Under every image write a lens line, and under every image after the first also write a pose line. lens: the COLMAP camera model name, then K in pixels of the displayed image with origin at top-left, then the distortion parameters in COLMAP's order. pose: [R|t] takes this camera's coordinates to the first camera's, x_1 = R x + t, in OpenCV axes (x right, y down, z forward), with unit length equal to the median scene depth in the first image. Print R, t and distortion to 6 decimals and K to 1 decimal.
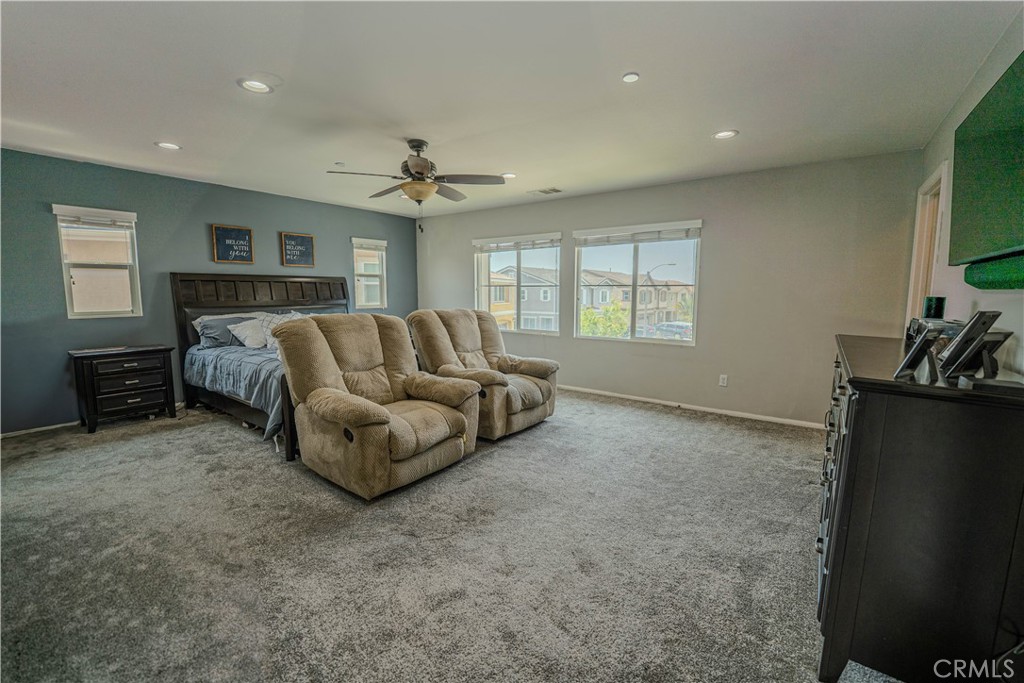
lens RADIAL K [[414.5, 0, 514.9], [0, 414.5, 339.2], [0, 0, 1]] dist [0.001935, -0.000014]
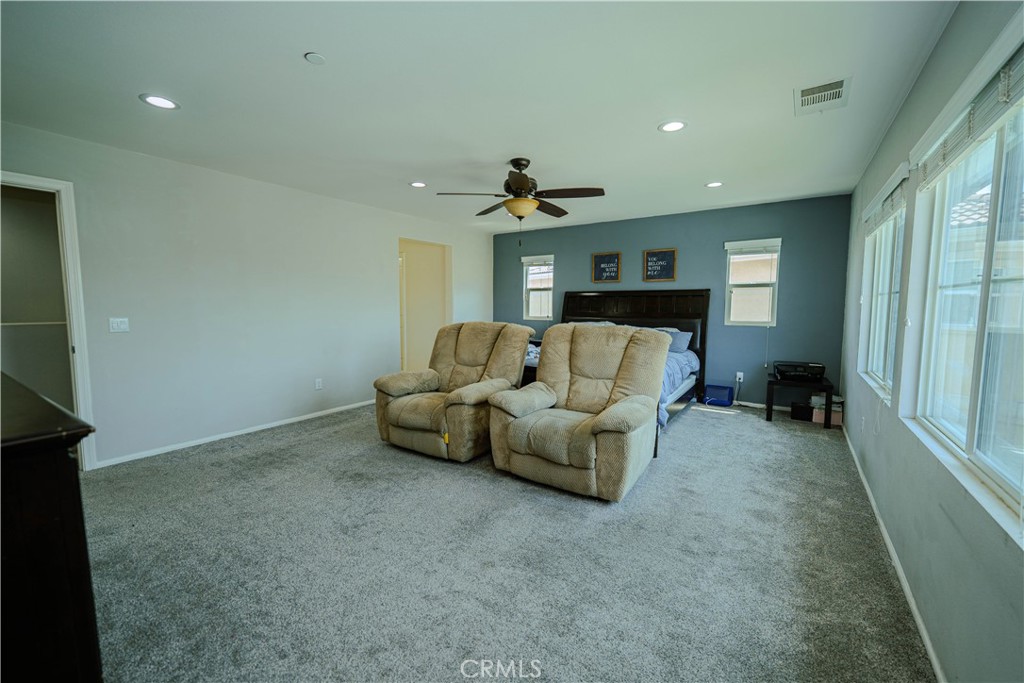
lens RADIAL K [[414.5, 0, 514.9], [0, 414.5, 339.2], [0, 0, 1]] dist [0.001935, -0.000014]
pose [[0.068808, 0.080601, -0.994369, 0.565091], [-0.119549, 0.990215, 0.071991, -0.070233], [0.990441, 0.113922, 0.077771, 0.651908]]
